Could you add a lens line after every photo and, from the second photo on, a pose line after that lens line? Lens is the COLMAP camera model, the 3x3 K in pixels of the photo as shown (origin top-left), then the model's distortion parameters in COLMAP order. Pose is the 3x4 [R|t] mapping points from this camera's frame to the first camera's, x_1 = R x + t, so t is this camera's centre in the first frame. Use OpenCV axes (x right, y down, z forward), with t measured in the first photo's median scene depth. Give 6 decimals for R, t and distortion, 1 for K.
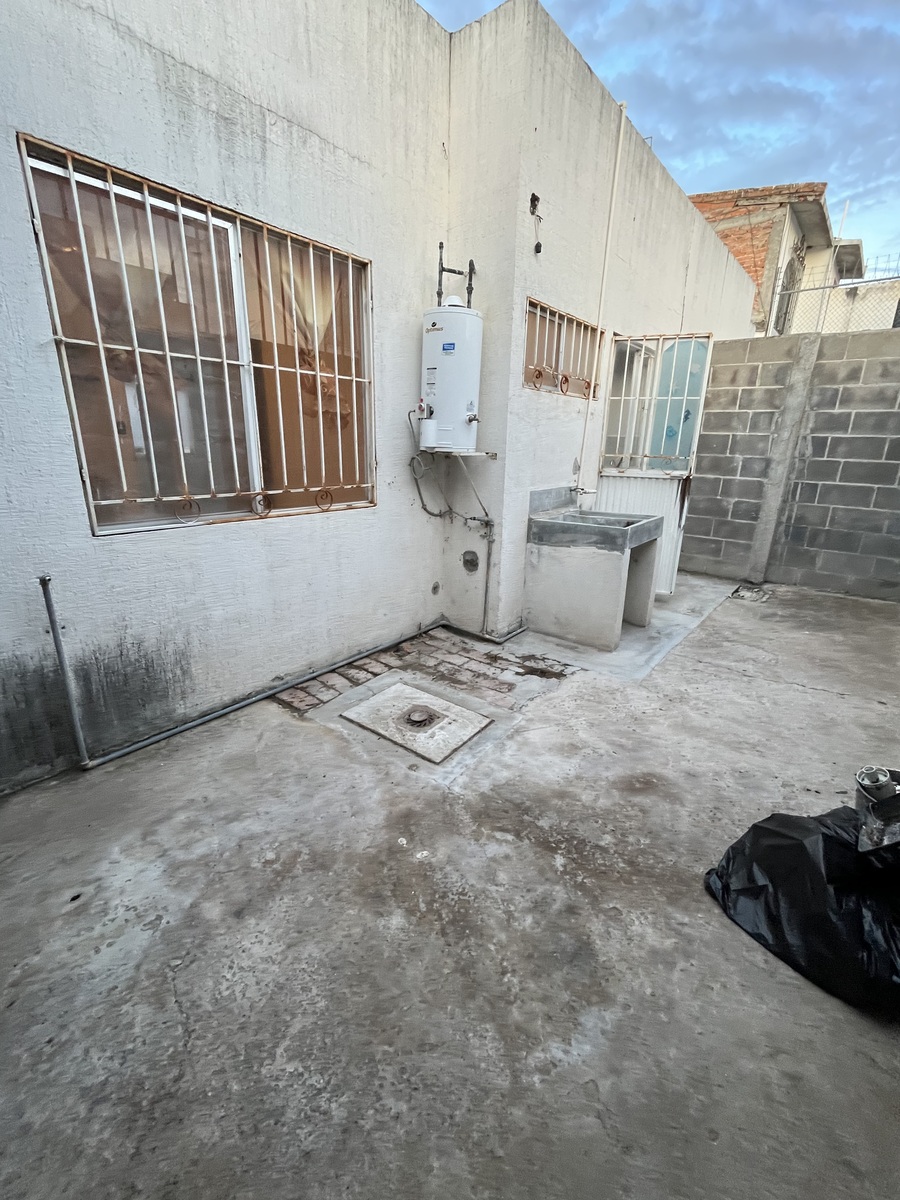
lens RADIAL K [[496.6, 0, 451.9], [0, 496.6, 596.4], [0, 0, 1]] dist [-0.005045, -0.000198]
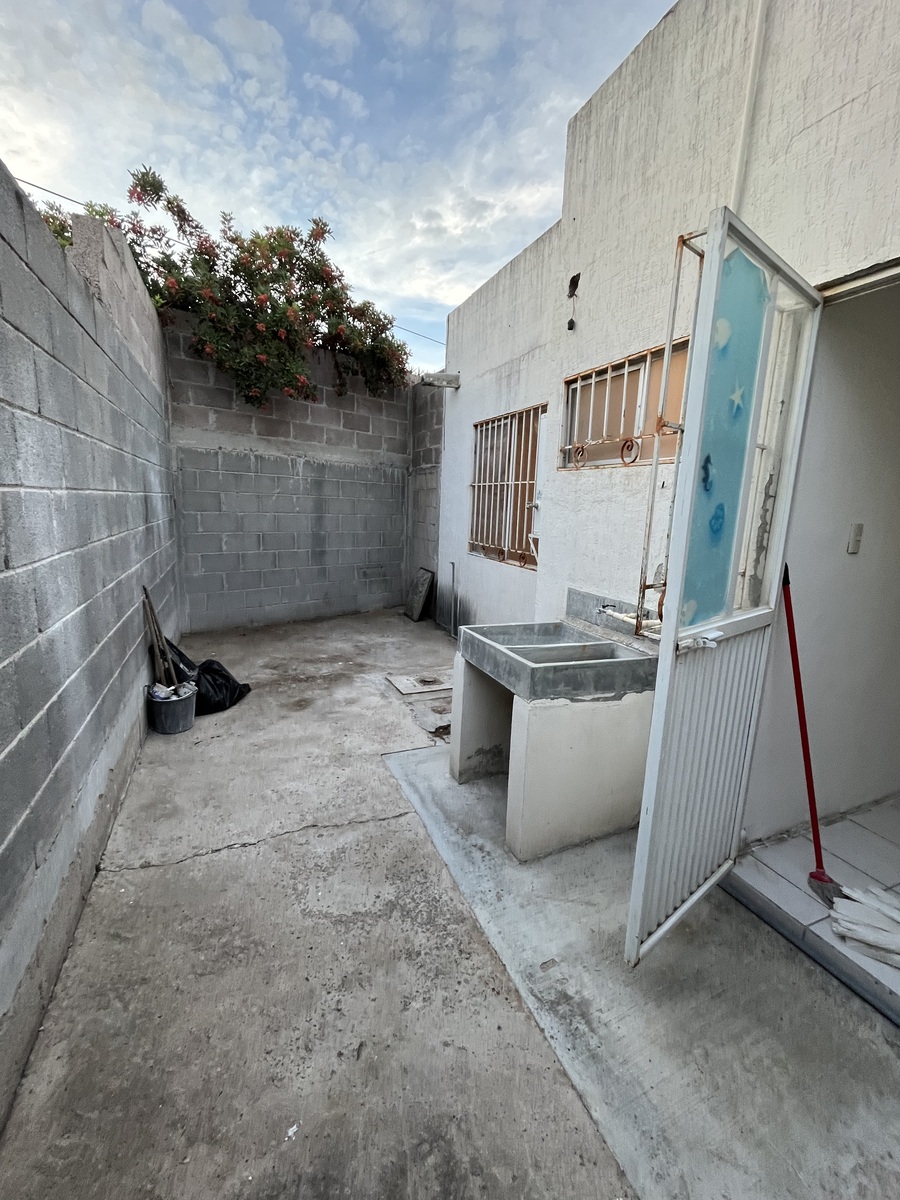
lens RADIAL K [[496.6, 0, 452.4], [0, 496.6, 599.8], [0, 0, 1]] dist [-0.005045, -0.000198]
pose [[-0.450698, 0.131789, -0.882895, 1.403836], [-0.312903, 0.902968, 0.294515, -0.541725], [0.836040, 0.408998, -0.365729, 1.655971]]
